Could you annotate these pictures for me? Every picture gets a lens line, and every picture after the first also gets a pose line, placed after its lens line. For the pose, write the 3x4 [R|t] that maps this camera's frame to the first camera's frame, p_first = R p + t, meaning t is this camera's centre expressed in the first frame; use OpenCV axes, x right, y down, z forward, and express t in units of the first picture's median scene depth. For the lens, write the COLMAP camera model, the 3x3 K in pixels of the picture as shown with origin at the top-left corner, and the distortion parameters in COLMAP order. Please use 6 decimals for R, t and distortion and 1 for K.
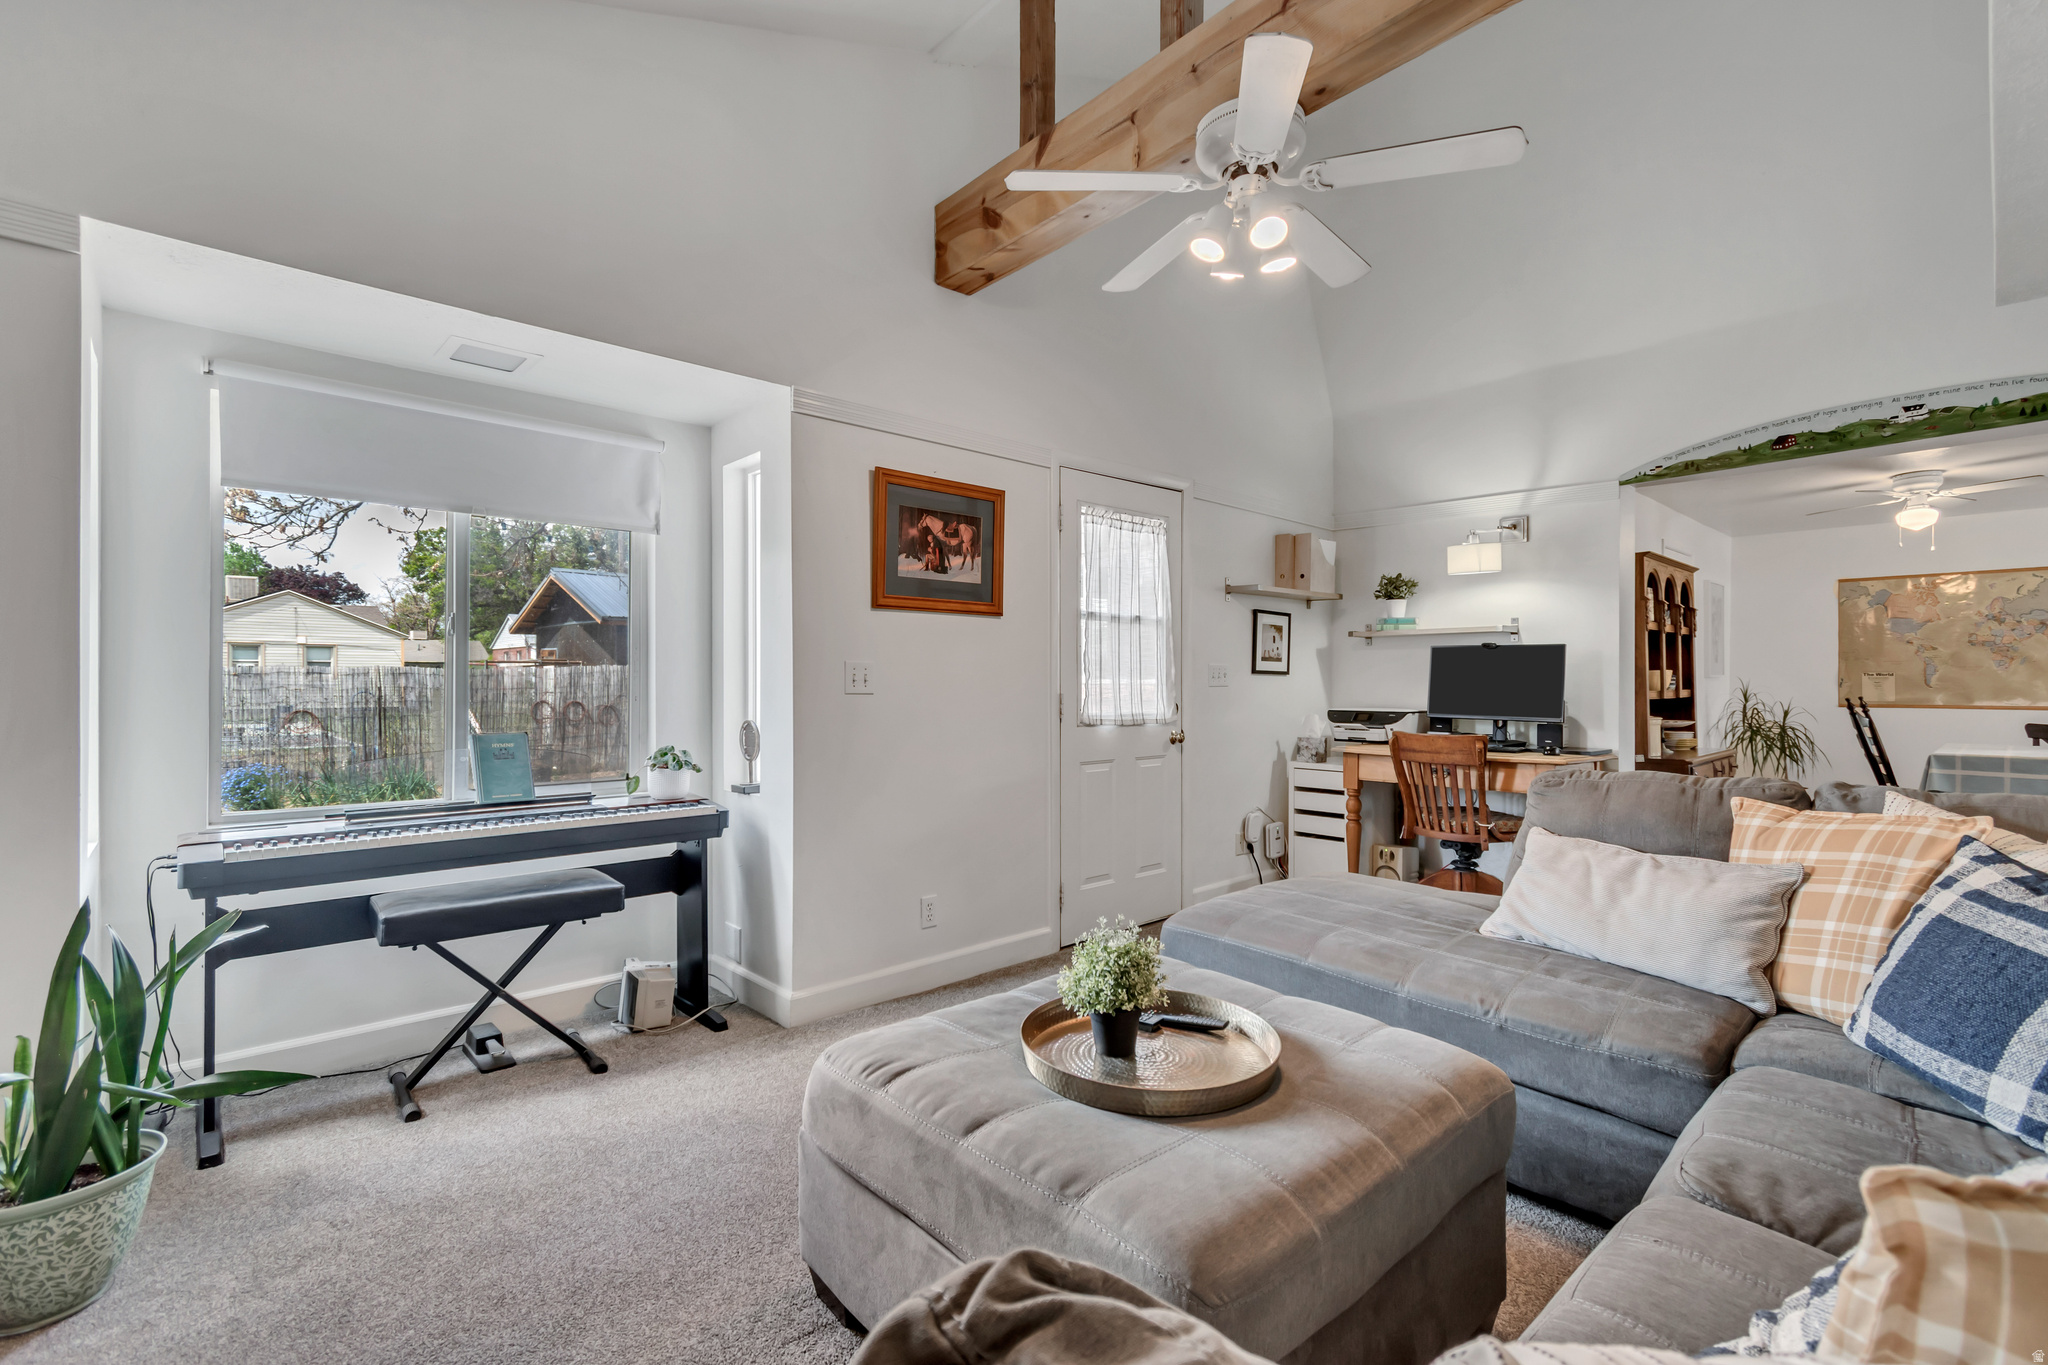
lens RADIAL K [[913.3, 0, 1028.5], [0, 913.3, 685.0], [0, 0, 1]] dist [-0.002004, -0.000197]
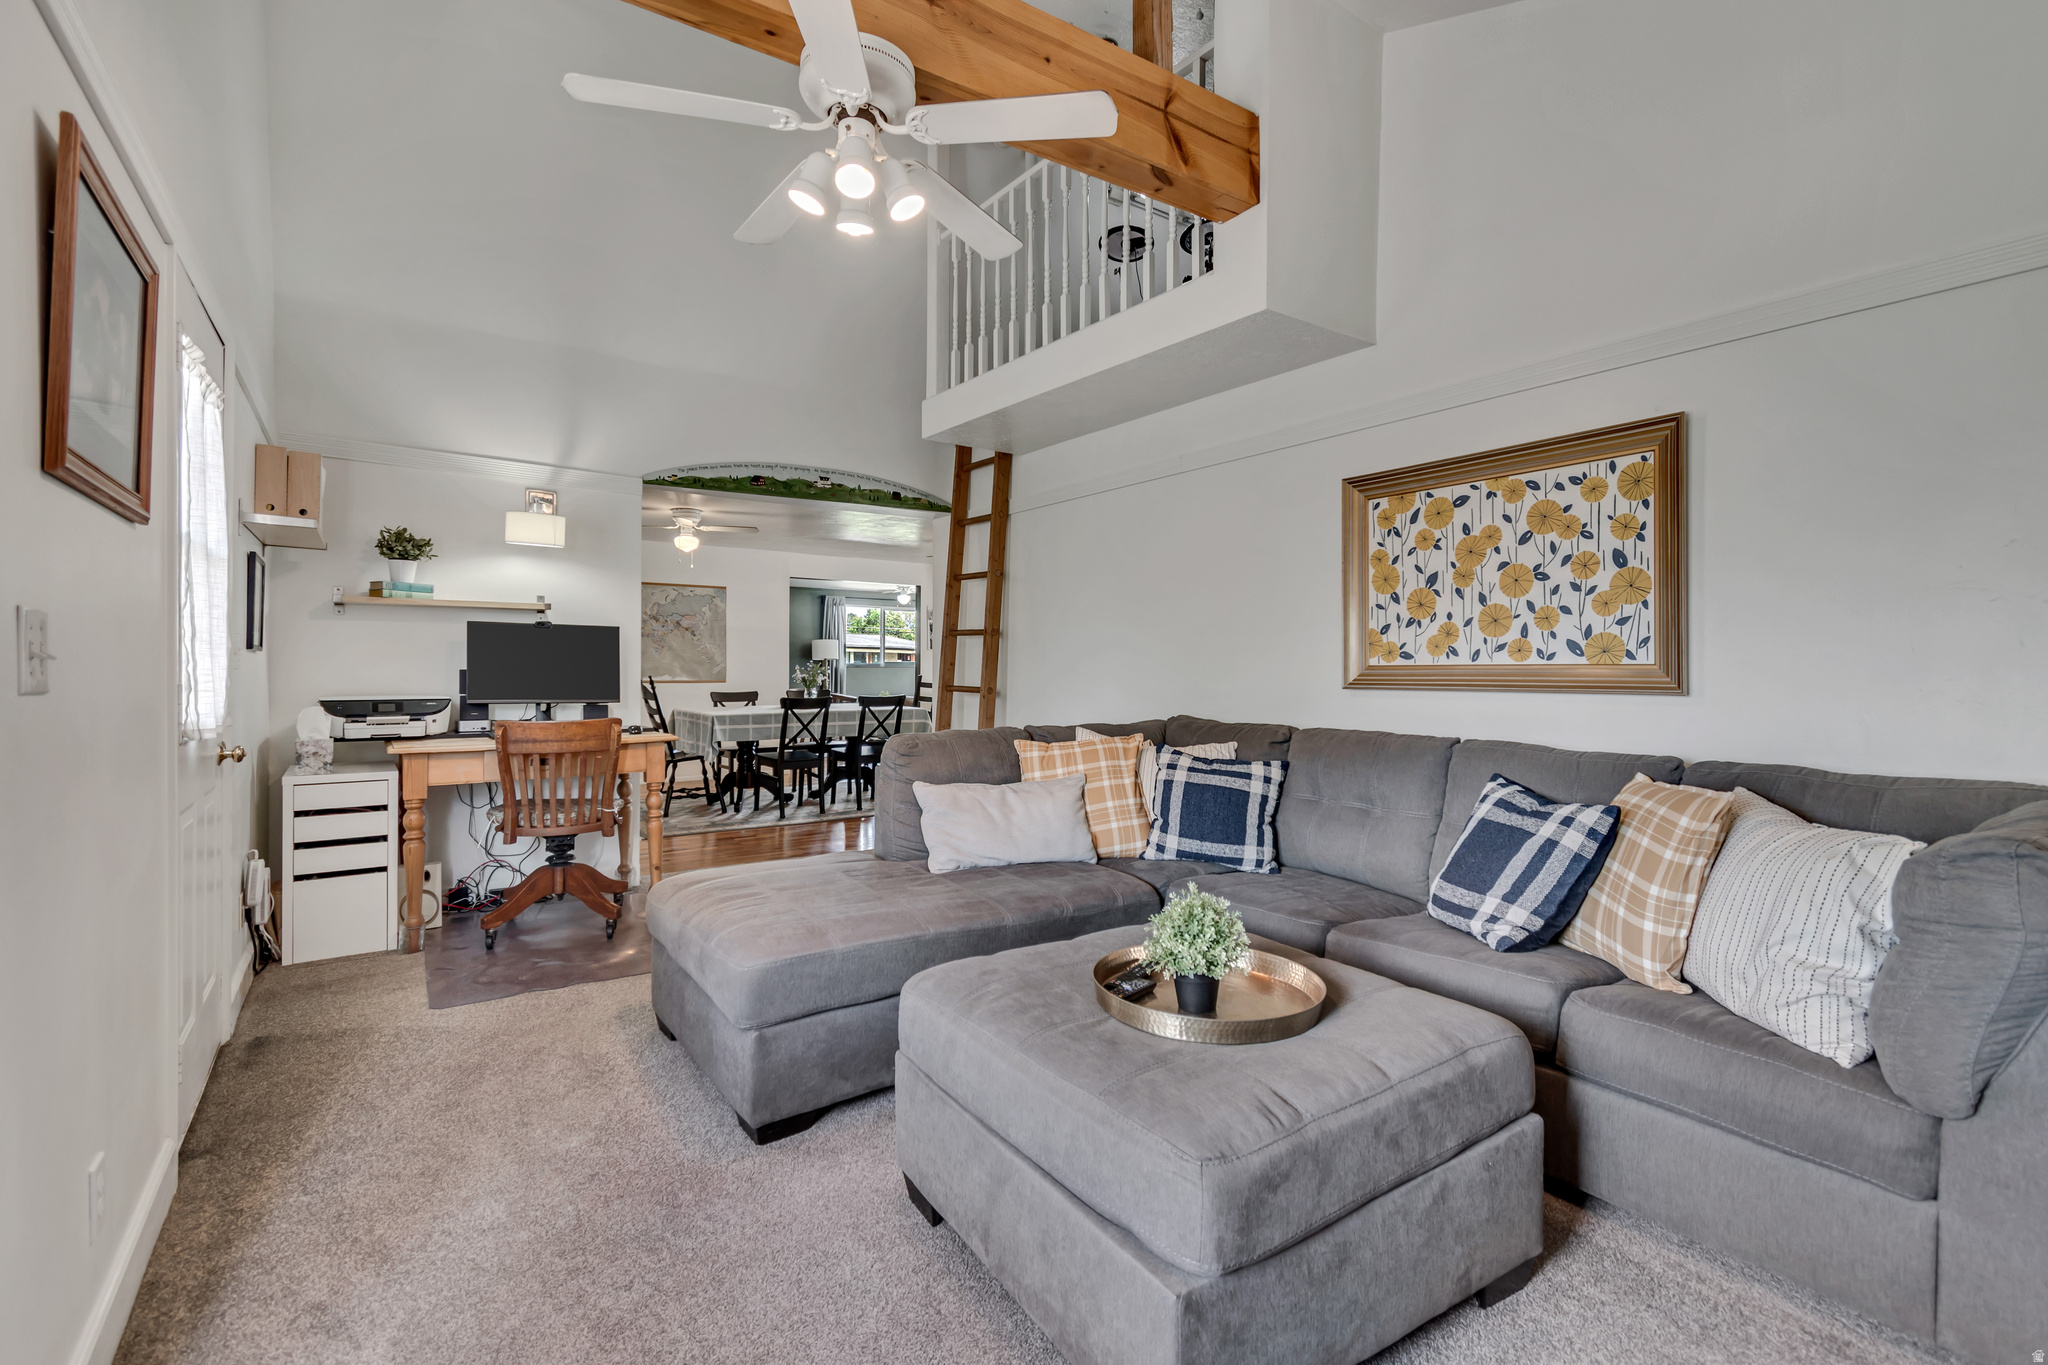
lens RADIAL K [[913.3, 0, 1024.8], [0, 913.3, 668.7], [0, 0, 1]] dist [-0.002004, -0.000197]
pose [[0.117497, -0.003321, 0.993068, -0.363139], [-0.000773, 0.999994, 0.003436, -0.001085], [-0.993073, -0.001172, 0.117493, 0.393029]]
